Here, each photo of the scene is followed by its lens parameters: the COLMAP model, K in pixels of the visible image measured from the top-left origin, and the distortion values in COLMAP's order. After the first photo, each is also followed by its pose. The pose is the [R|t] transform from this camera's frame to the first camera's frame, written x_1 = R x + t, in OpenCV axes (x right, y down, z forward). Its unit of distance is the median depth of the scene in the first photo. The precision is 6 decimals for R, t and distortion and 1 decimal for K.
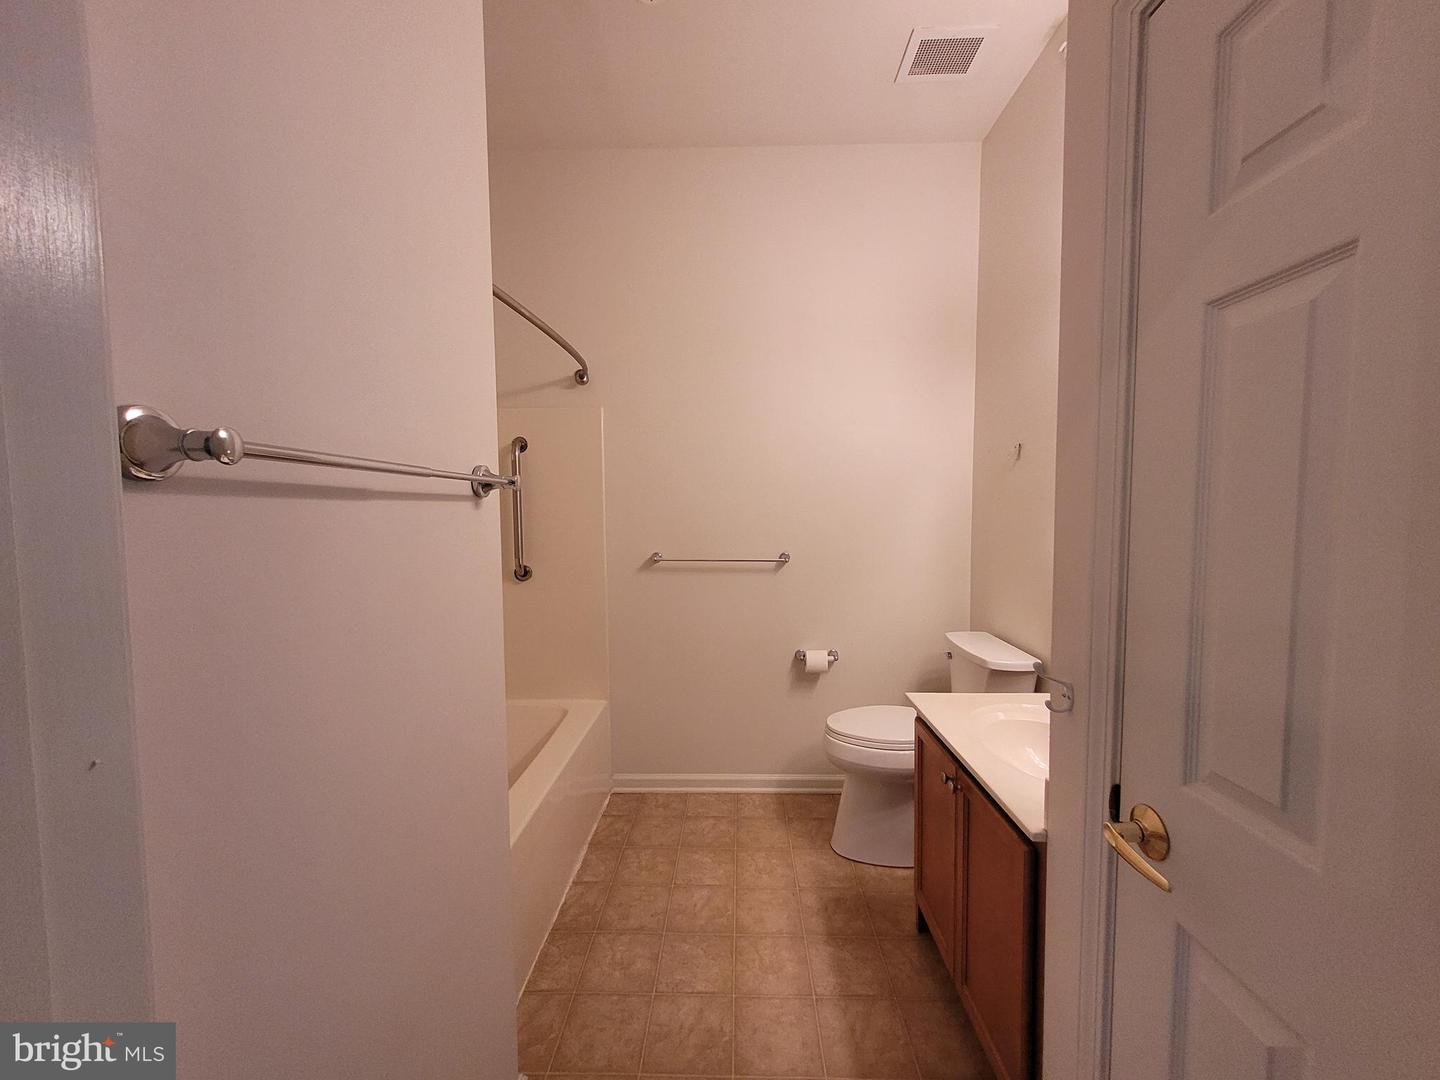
lens RADIAL K [[563.4, 0, 723.4], [0, 563.4, 539.4], [0, 0, 1]] dist [0.008423, -0.001546]
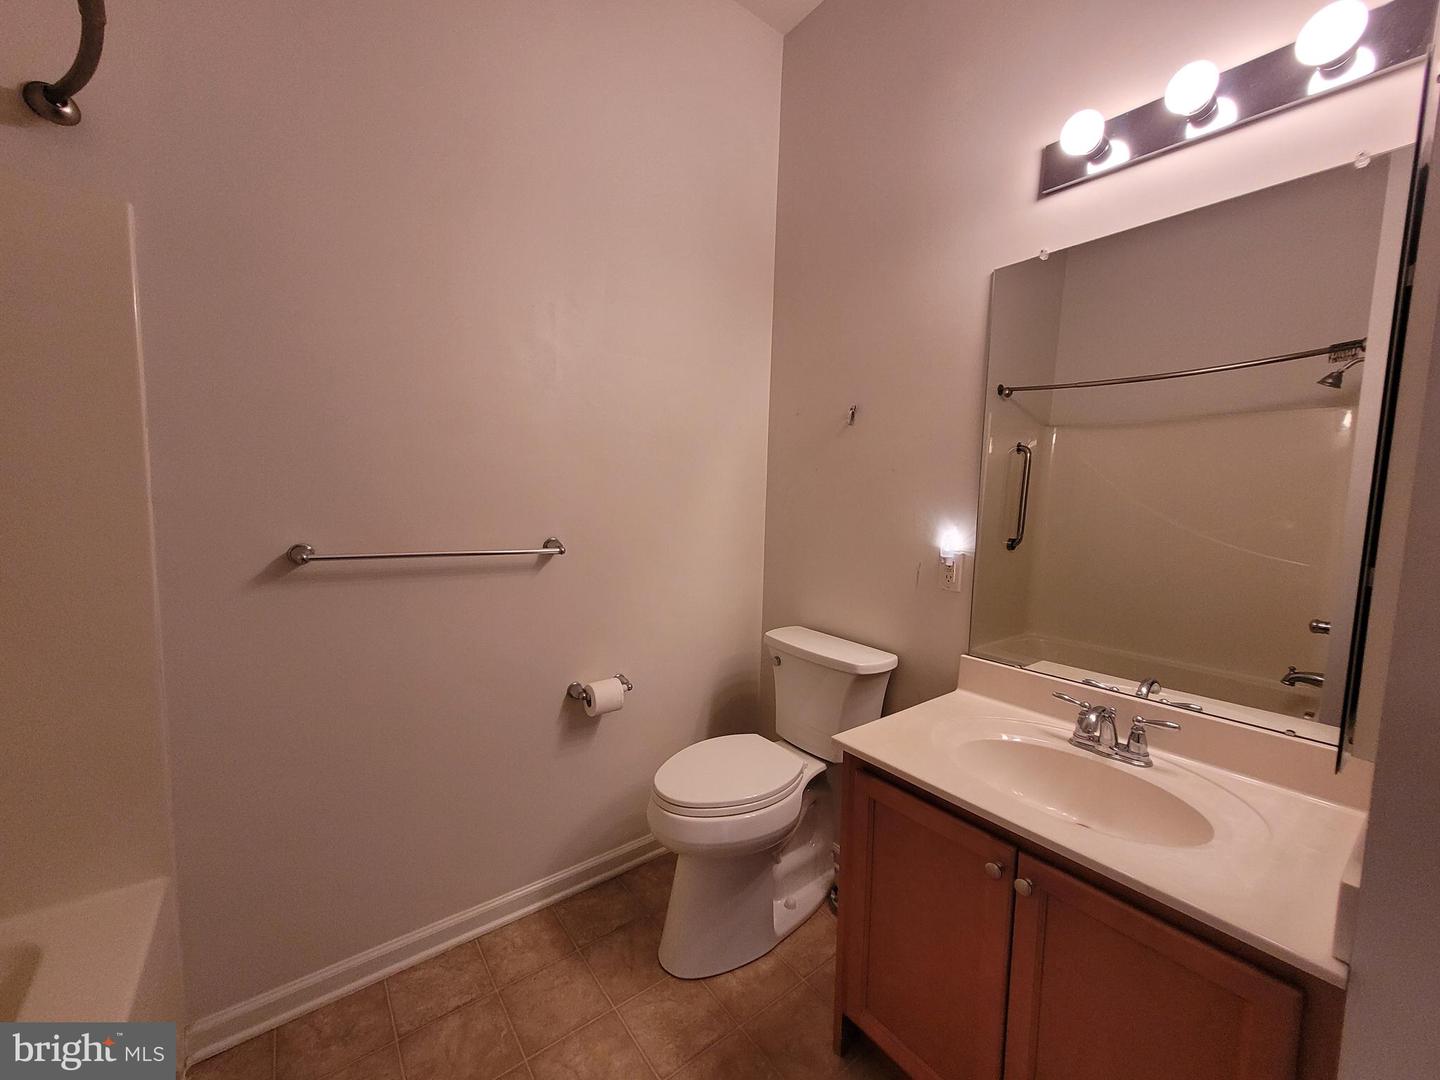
lens RADIAL K [[563.4, 0, 728.1], [0, 563.4, 541.3], [0, 0, 1]] dist [0.008423, -0.001546]
pose [[0.770354, -0.025874, 0.637091, -0.148979], [0.002298, 0.999282, 0.037805, 0.003412], [-0.637613, -0.027659, 0.769861, 0.386040]]
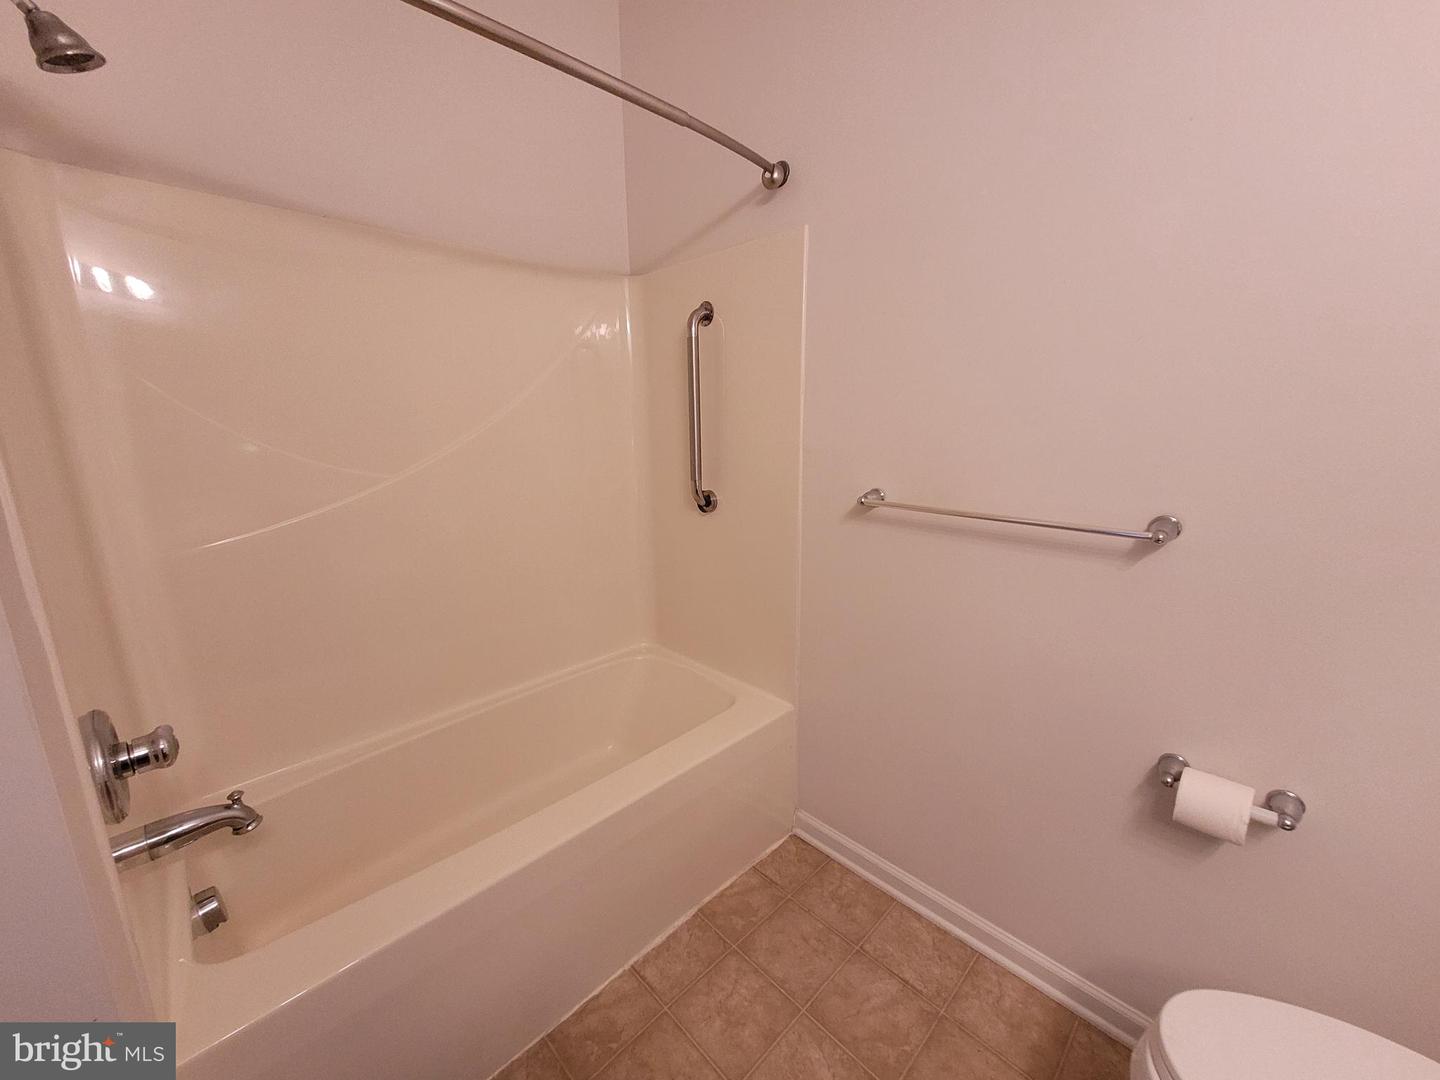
lens RADIAL K [[563.4, 0, 722.6], [0, 563.4, 541.3], [0, 0, 1]] dist [0.008423, -0.001546]
pose [[0.720331, 0.146975, -0.677880, 0.159045], [-0.037579, 0.984127, 0.173441, -0.016842], [0.692612, -0.099461, 0.714420, 0.504522]]
